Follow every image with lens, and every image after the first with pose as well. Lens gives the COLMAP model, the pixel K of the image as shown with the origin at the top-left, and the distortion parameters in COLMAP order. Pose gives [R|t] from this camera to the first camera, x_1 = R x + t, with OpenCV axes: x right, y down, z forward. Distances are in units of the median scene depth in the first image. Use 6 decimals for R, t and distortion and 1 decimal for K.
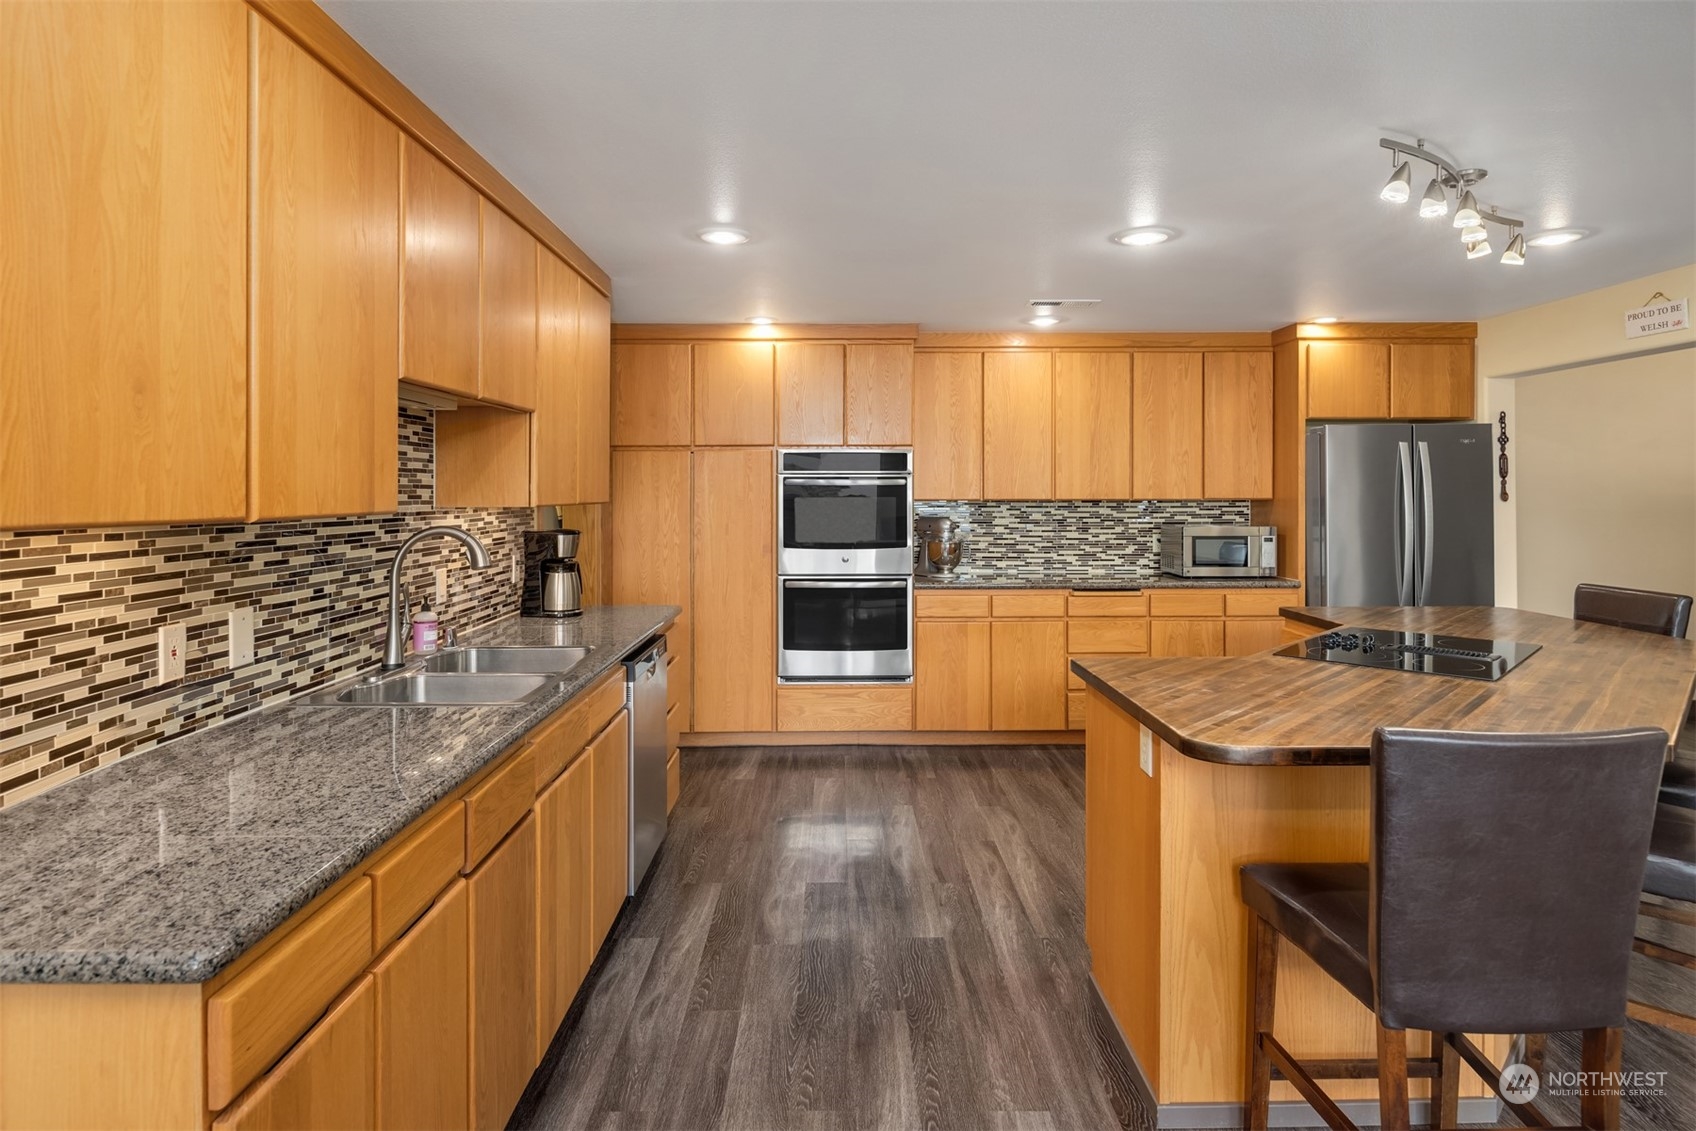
lens RADIAL K [[900.9, 0, 840.6], [0, 900.9, 497.2], [0, 0, 1]] dist [-0.000319, -0.000390]
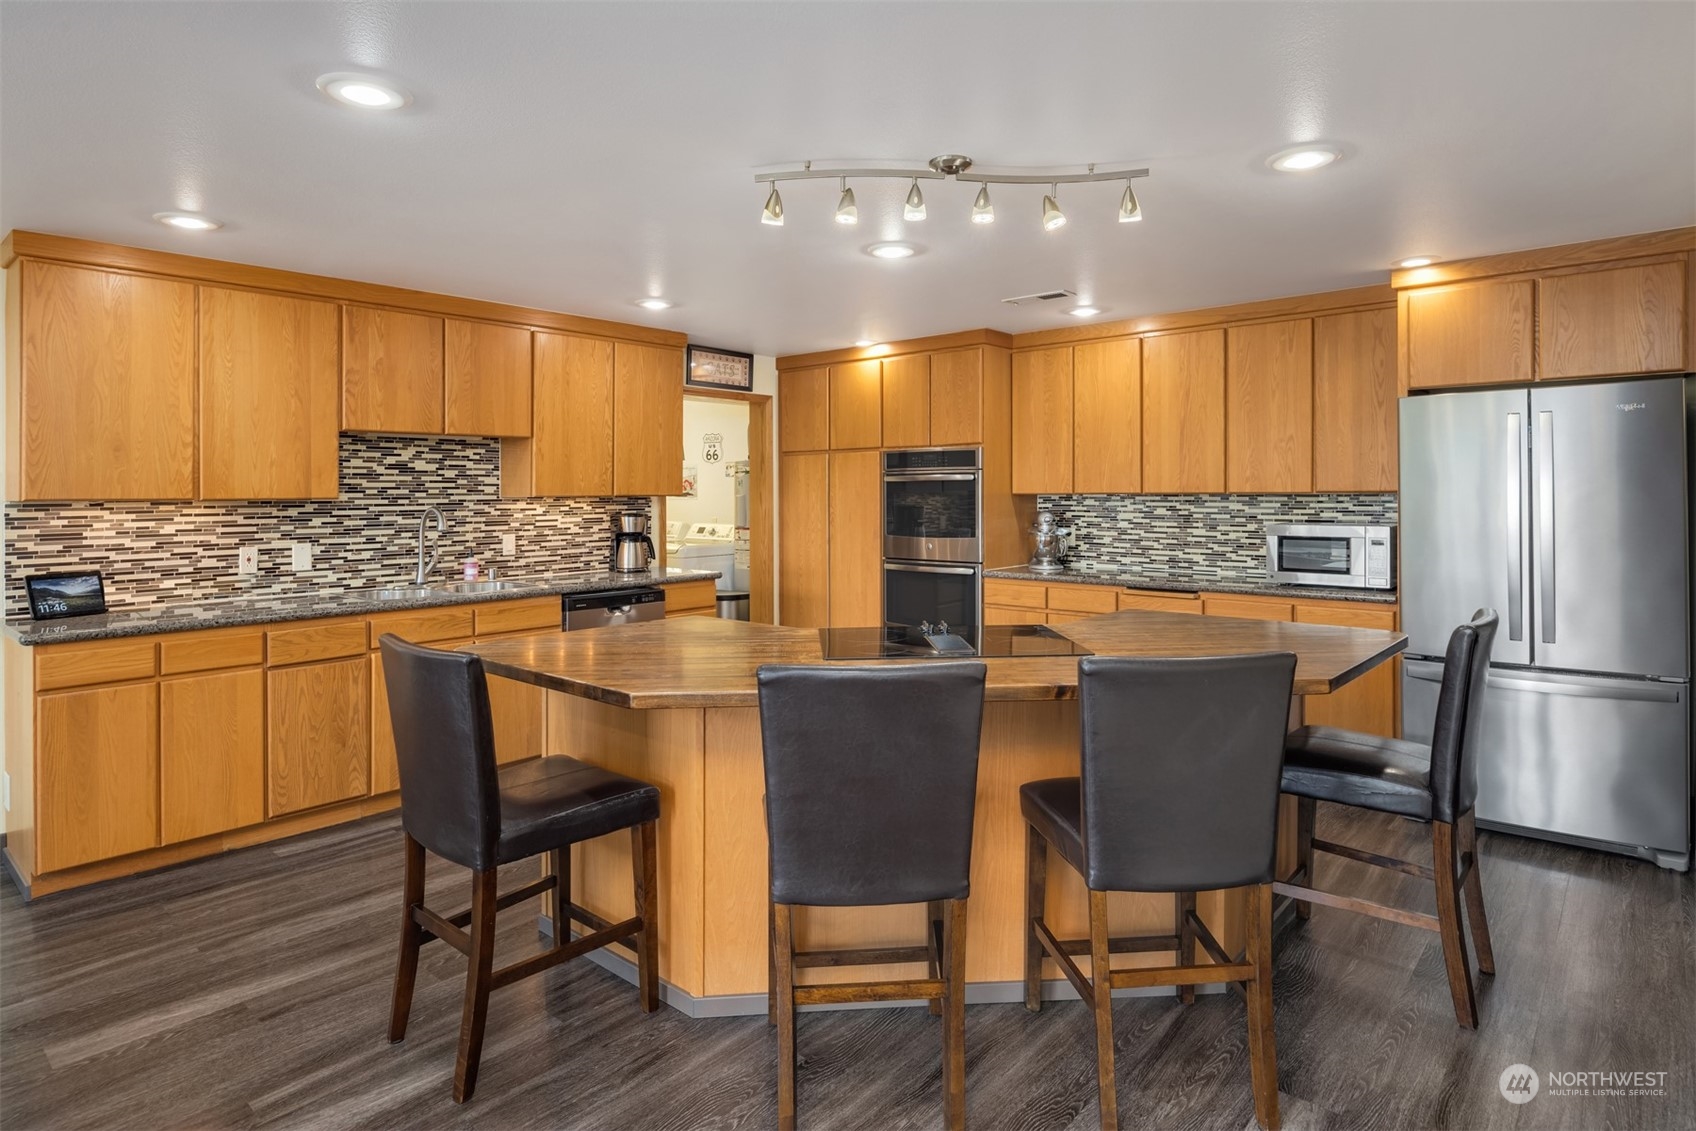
lens RADIAL K [[909.6, 0, 887.0], [0, 909.6, 496.1], [0, 0, 1]] dist [0.001495, 0.000290]
pose [[0.765188, 0.000759, -0.643806, 1.543702], [0.000755, 0.999998, 0.002076, 0.008205], [0.643806, -0.002075, 0.765186, 0.222837]]
